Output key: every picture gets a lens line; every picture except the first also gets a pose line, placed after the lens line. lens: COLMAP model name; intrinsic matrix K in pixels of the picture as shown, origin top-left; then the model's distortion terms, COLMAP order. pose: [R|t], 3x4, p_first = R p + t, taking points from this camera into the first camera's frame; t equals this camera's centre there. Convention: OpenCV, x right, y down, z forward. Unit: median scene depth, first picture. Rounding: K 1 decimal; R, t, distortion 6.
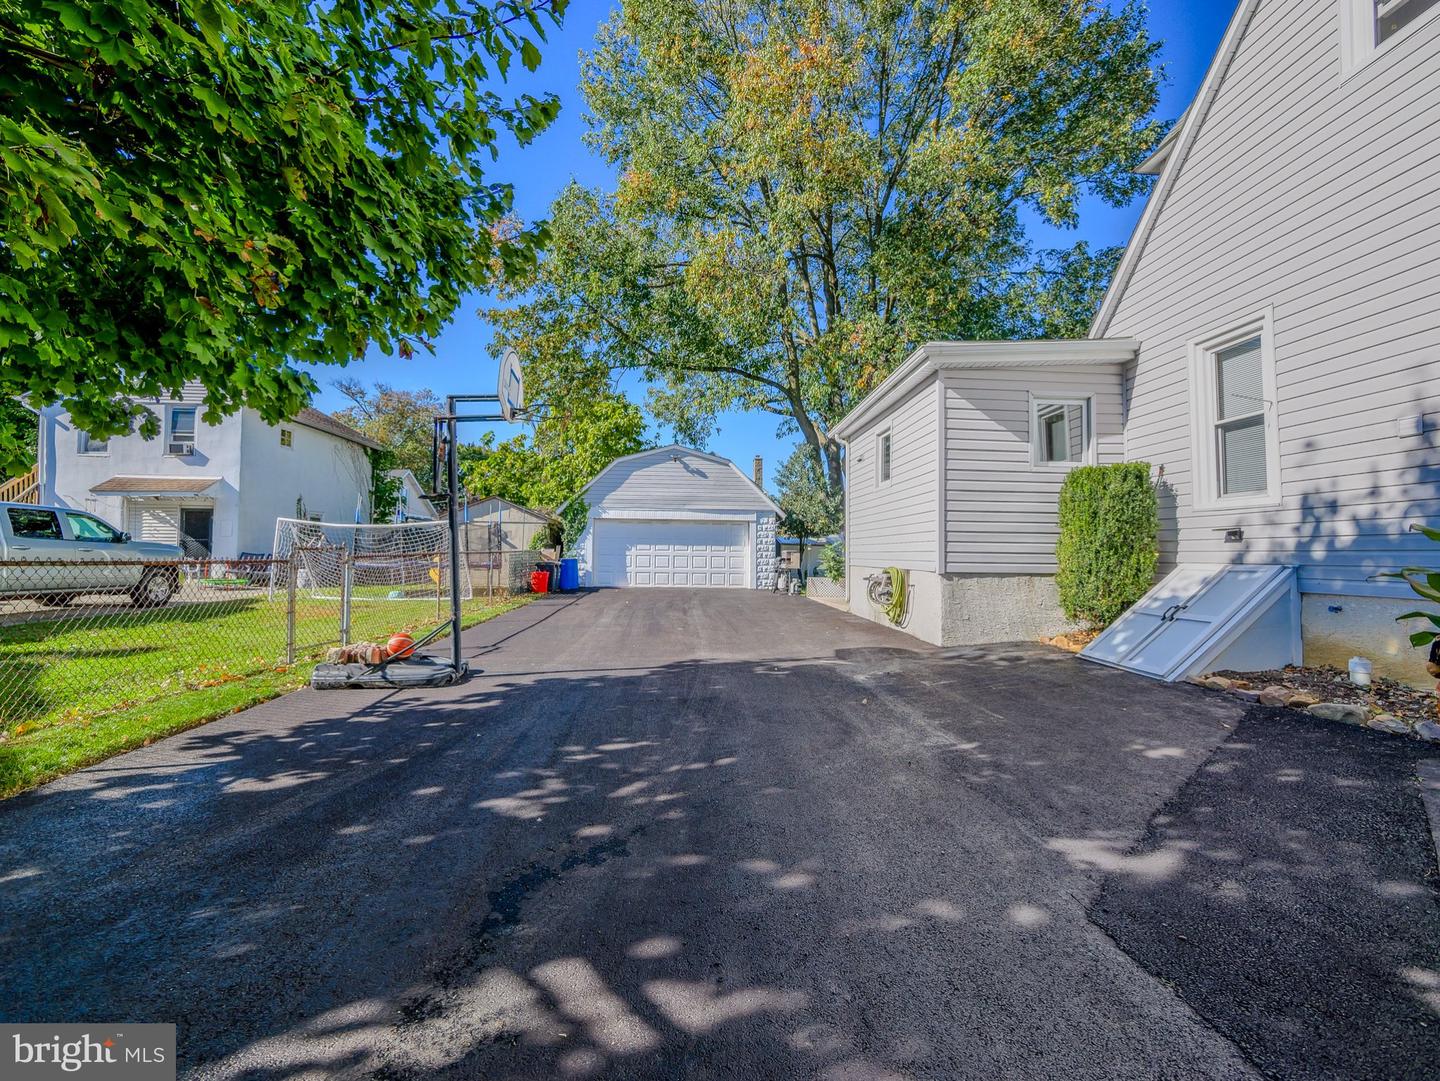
lens RADIAL K [[592.9, 0, 720.8], [0, 592.9, 539.5], [0, 0, 1]] dist [-0.005716, -0.000015]
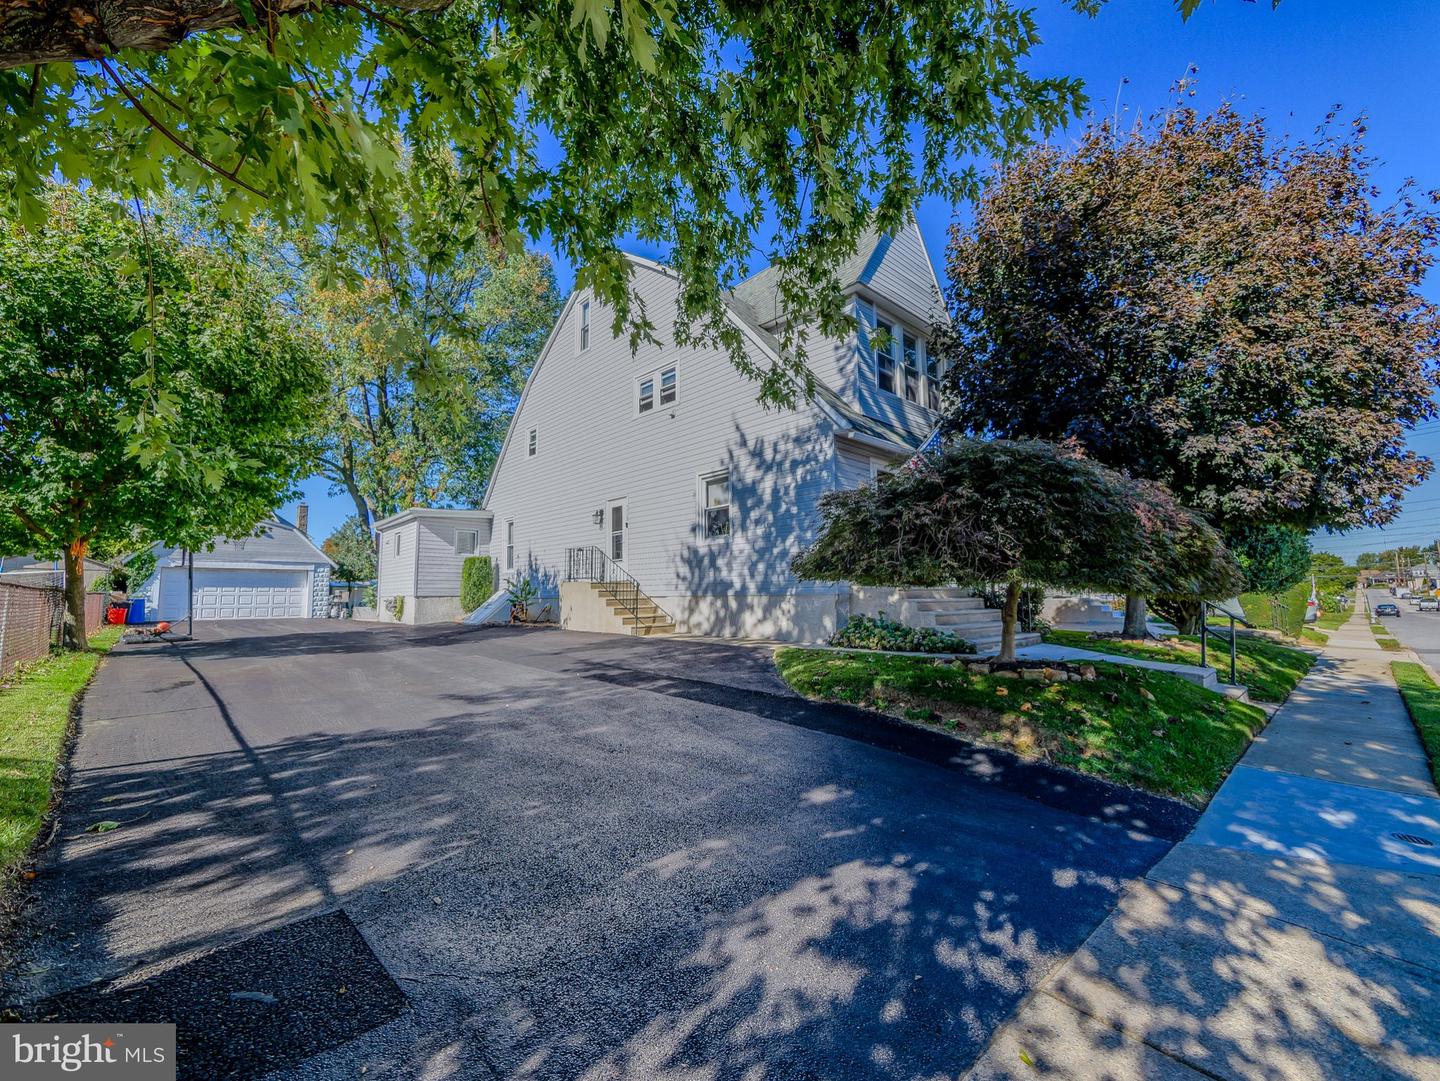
lens RADIAL K [[592.9, 0, 722.2], [0, 592.9, 535.3], [0, 0, 1]] dist [-0.005716, -0.000015]
pose [[0.765062, 0.046937, 0.642244, -0.110781], [0.004101, 0.996965, -0.077747, -0.000475], [-0.643943, 0.062115, 0.762547, -0.756730]]
